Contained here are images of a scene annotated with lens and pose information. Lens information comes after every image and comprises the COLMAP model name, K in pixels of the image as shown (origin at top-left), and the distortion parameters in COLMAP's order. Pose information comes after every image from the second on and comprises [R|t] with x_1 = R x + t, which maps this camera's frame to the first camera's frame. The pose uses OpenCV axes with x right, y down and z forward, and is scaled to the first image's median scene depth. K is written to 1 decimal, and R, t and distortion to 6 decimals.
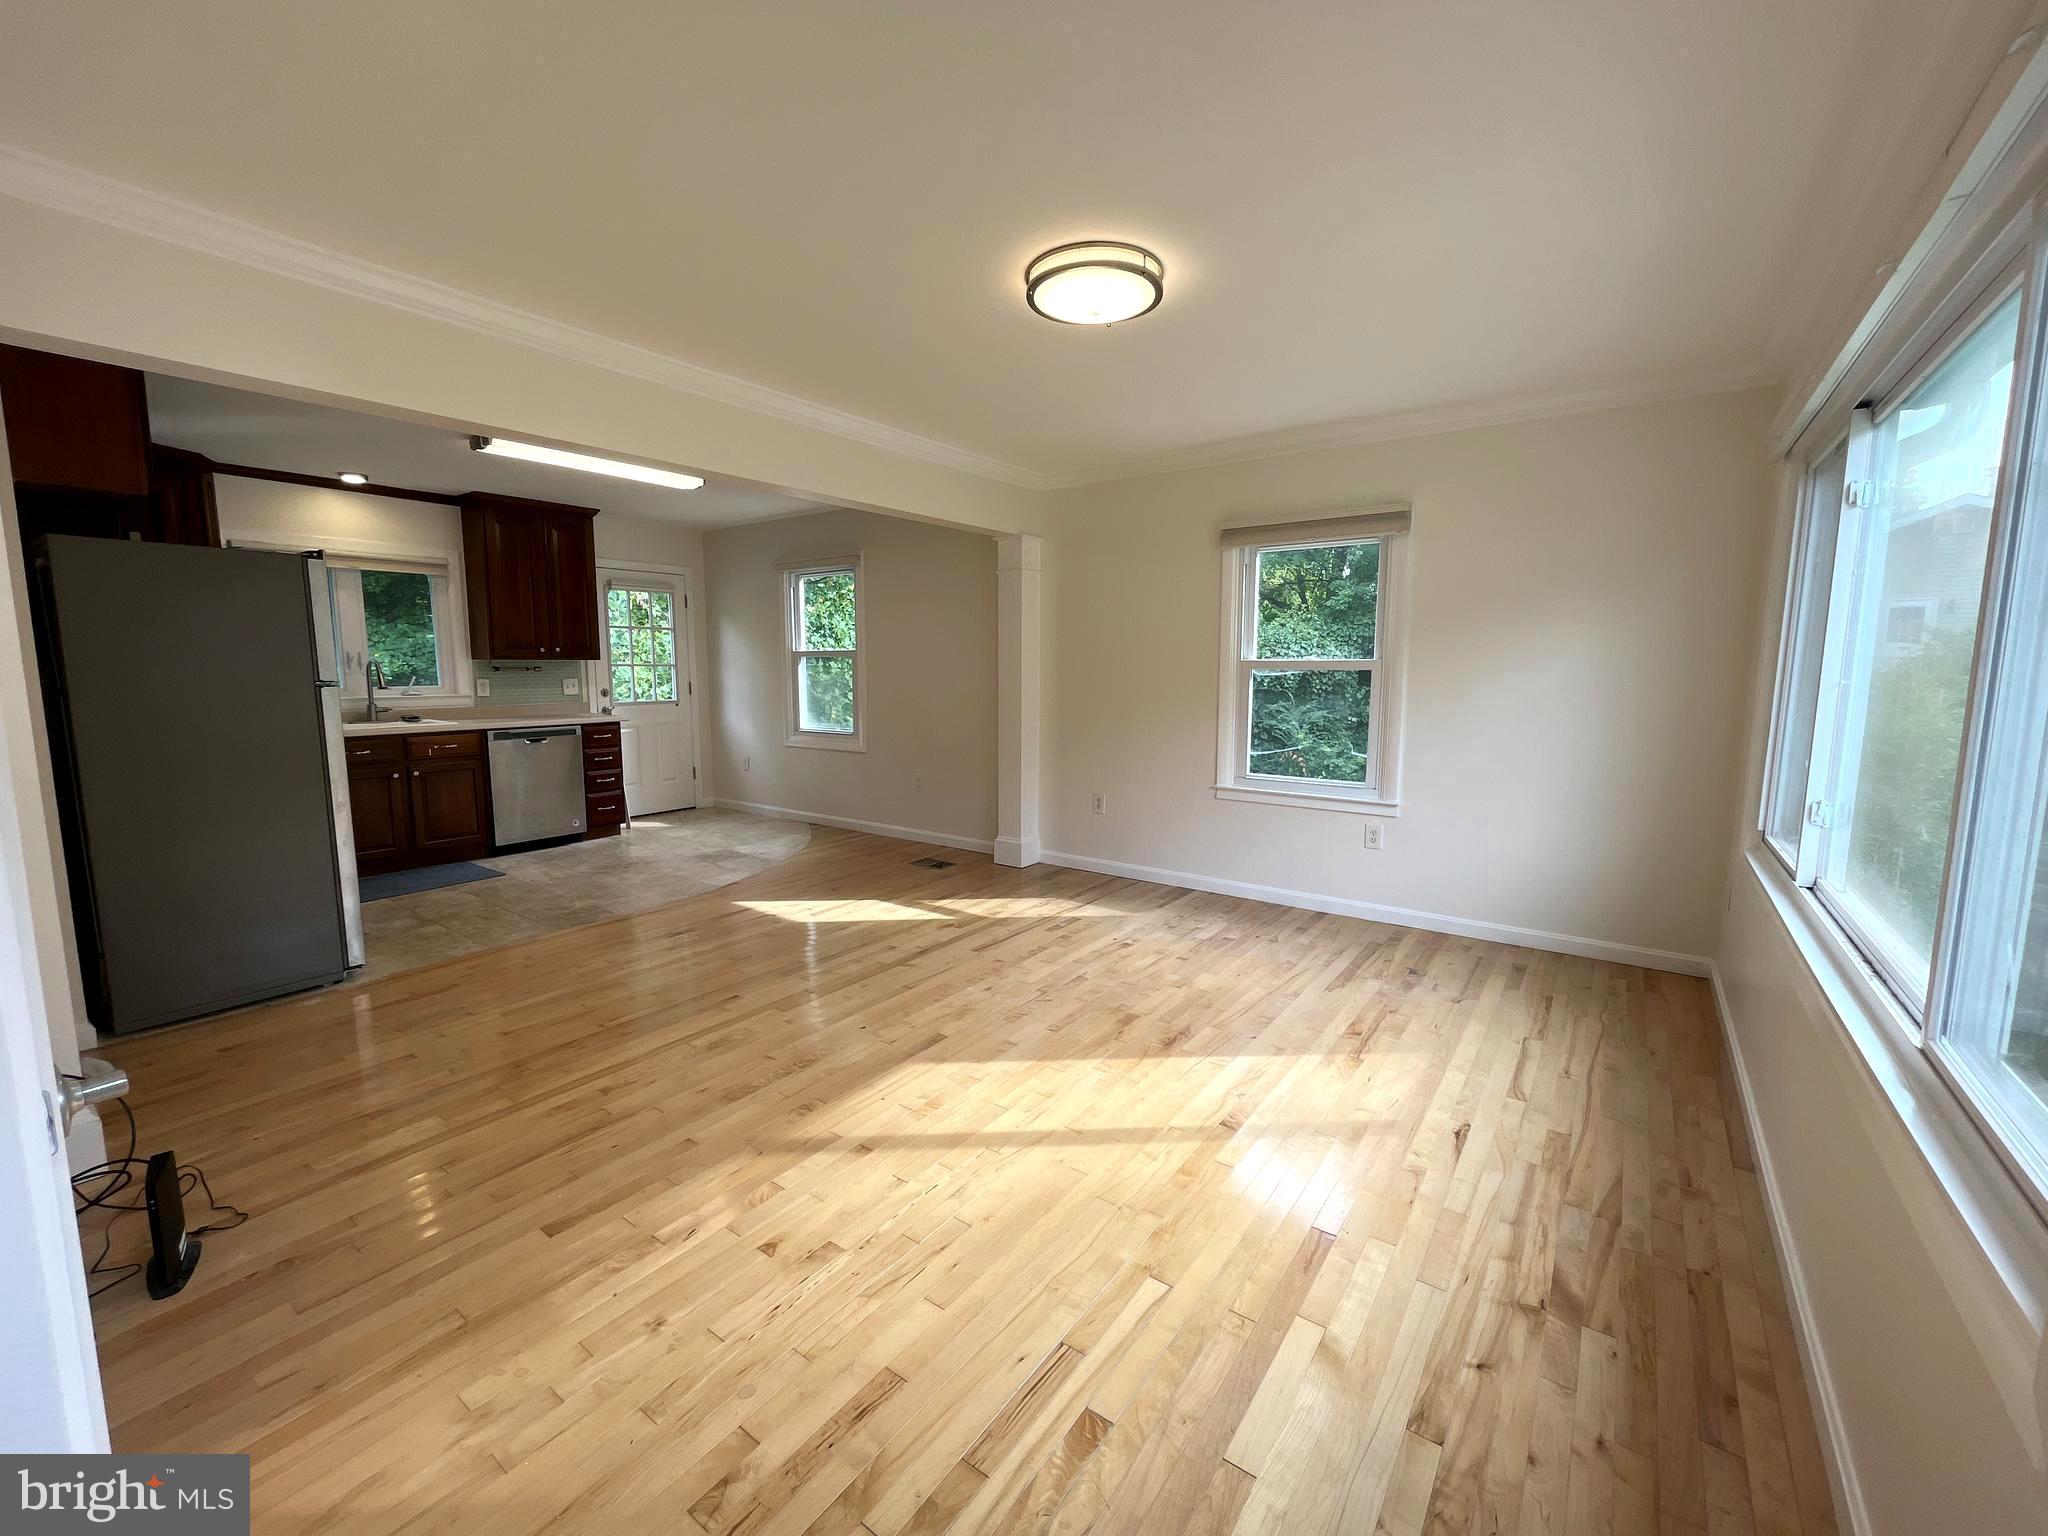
lens RADIAL K [[828.7, 0, 1023.6], [0, 828.7, 765.7], [0, 0, 1]] dist [-0.004372, -0.000227]
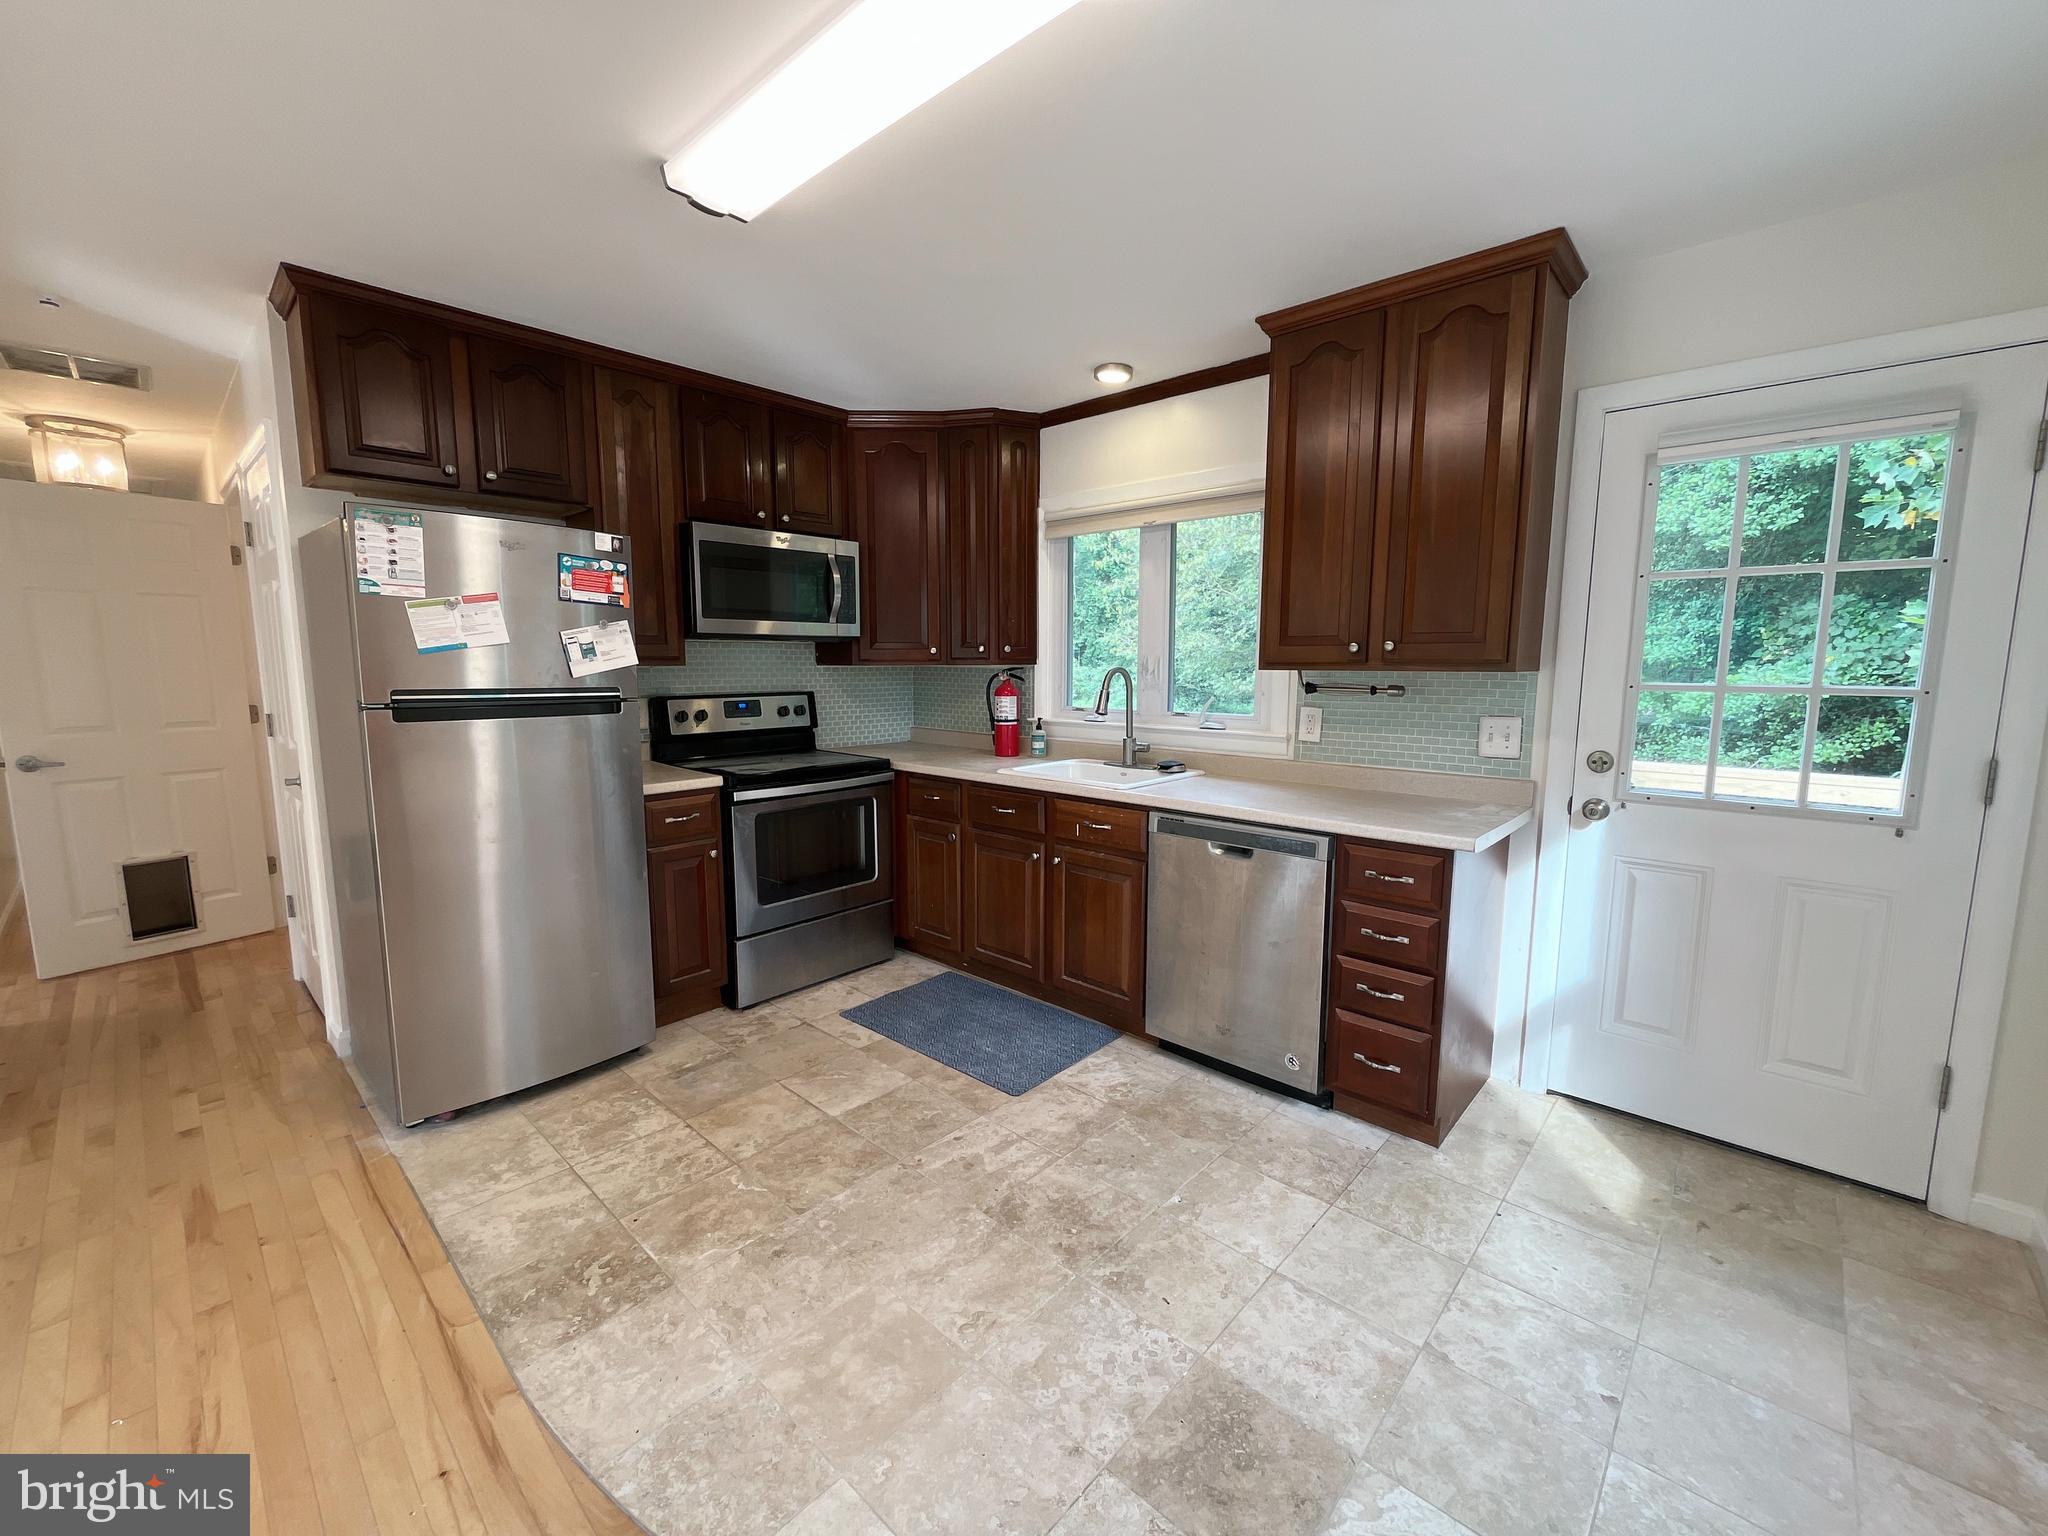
lens RADIAL K [[828.7, 0, 1020.8], [0, 828.7, 765.7], [0, 0, 1]] dist [-0.004372, -0.000227]
pose [[-0.115033, 0.125249, -0.985434, -0.143710], [-0.125646, 0.982217, 0.139507, -0.130026], [0.985383, 0.139864, -0.097250, 0.967071]]
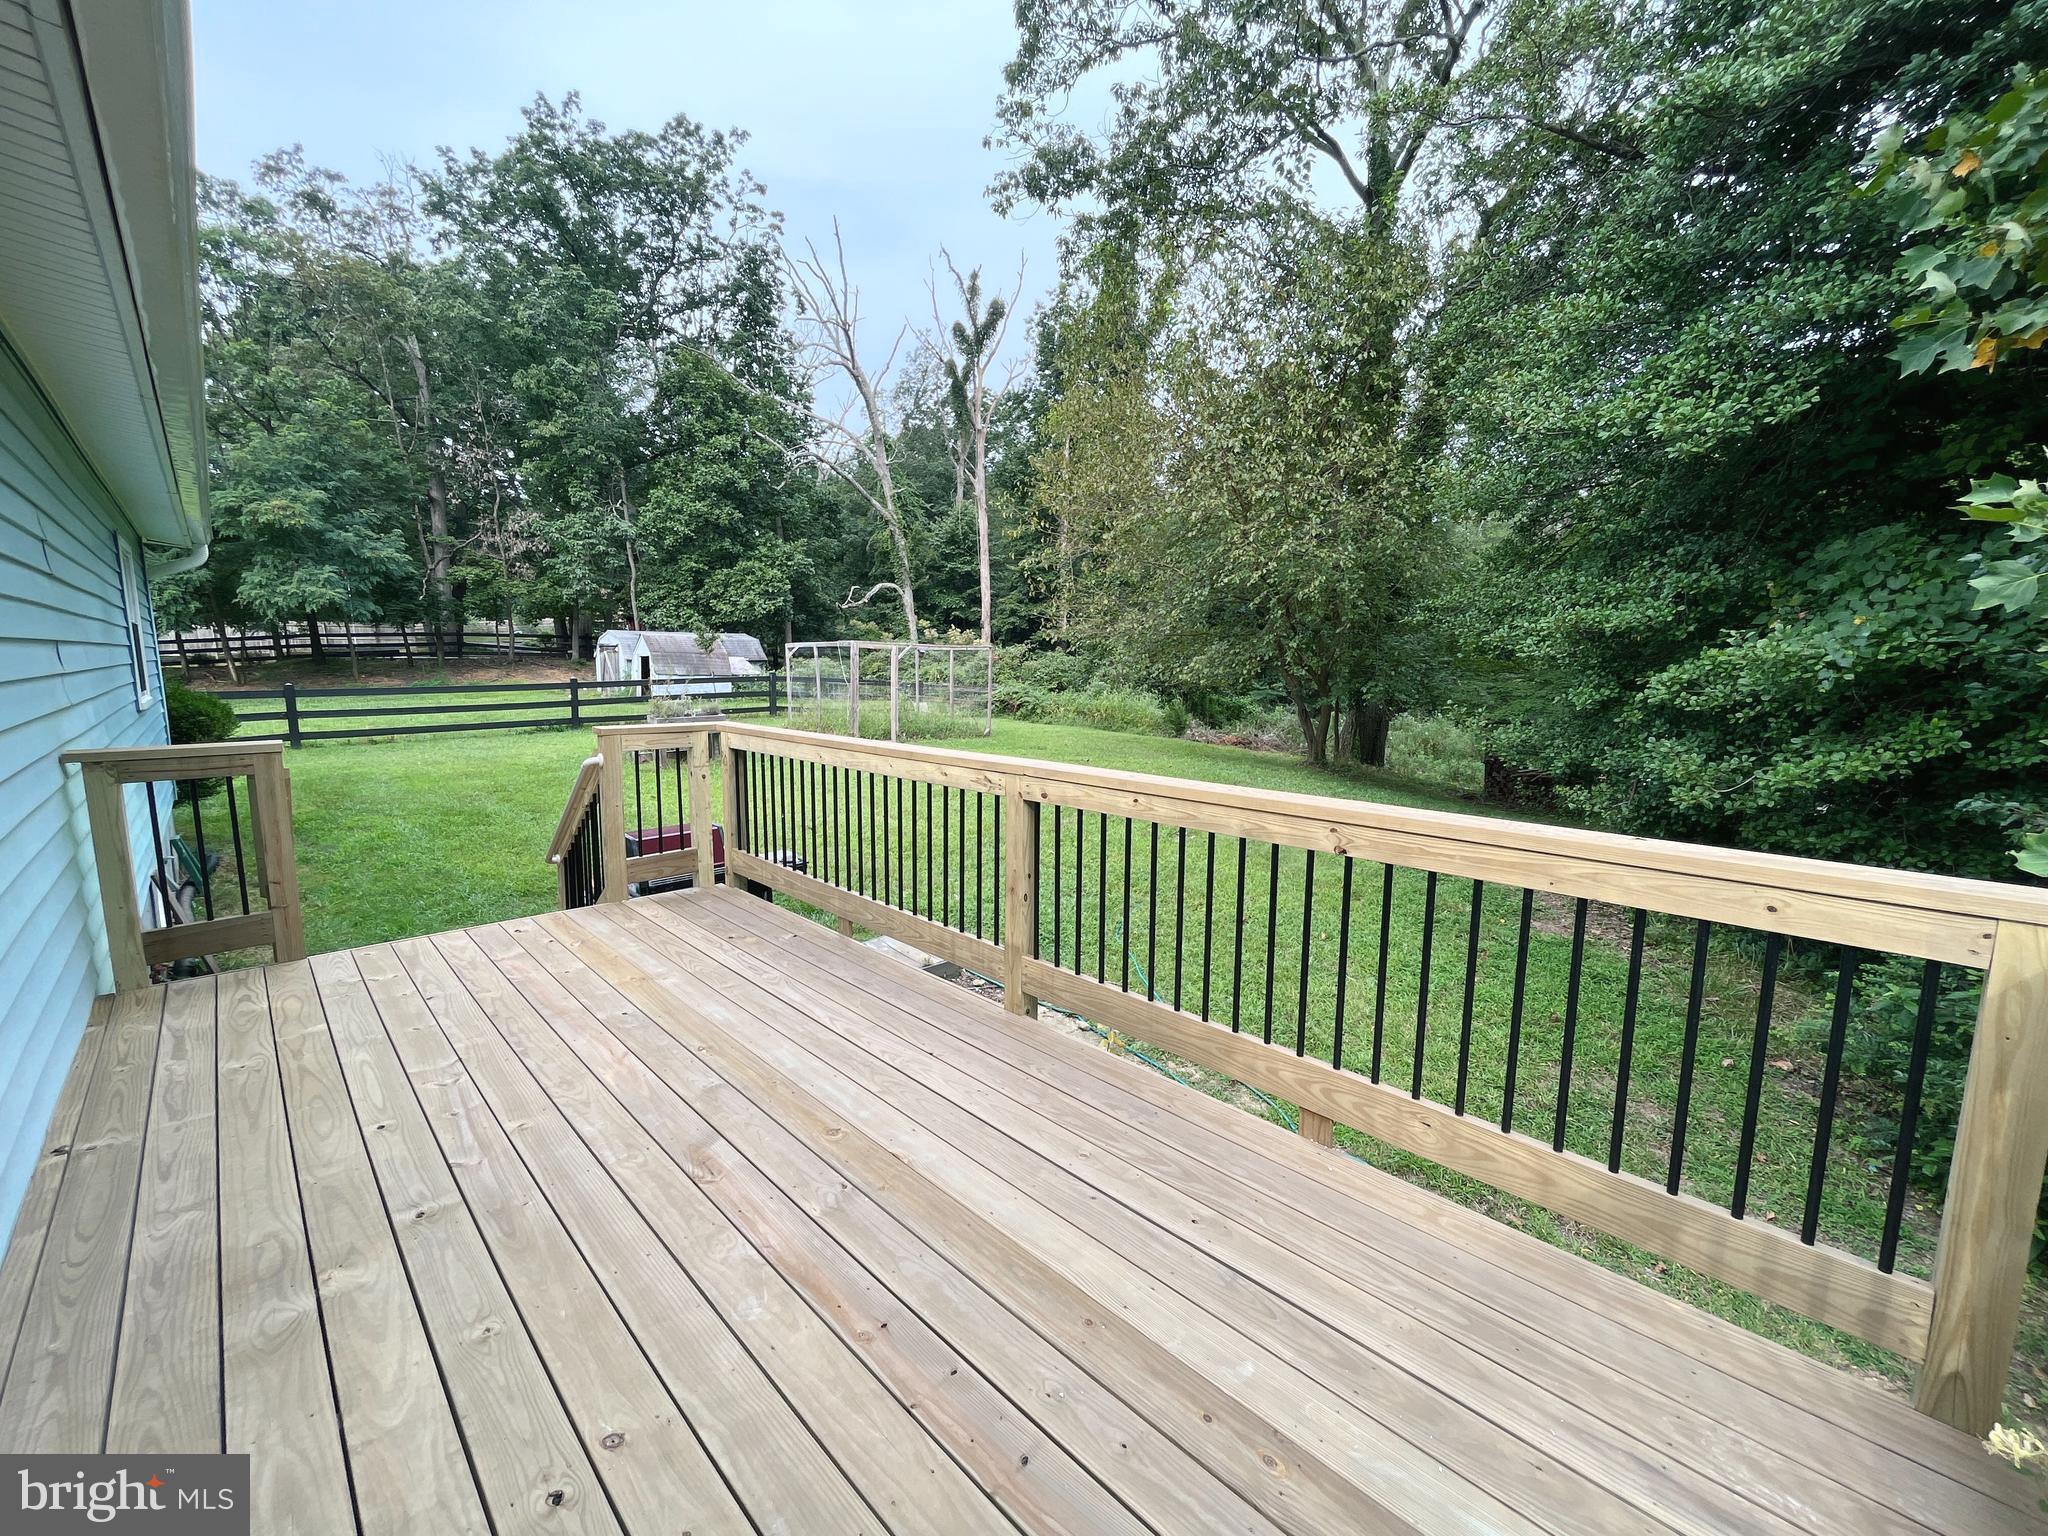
lens RADIAL K [[828.7, 0, 1025.7], [0, 828.7, 764.5], [0, 0, 1]] dist [-0.004372, -0.000227]
pose [[-0.164466, 0.130083, -0.977768, -0.275180], [-0.122067, 0.980962, 0.151041, -0.136481], [0.978801, 0.144195, -0.145456, 1.084195]]
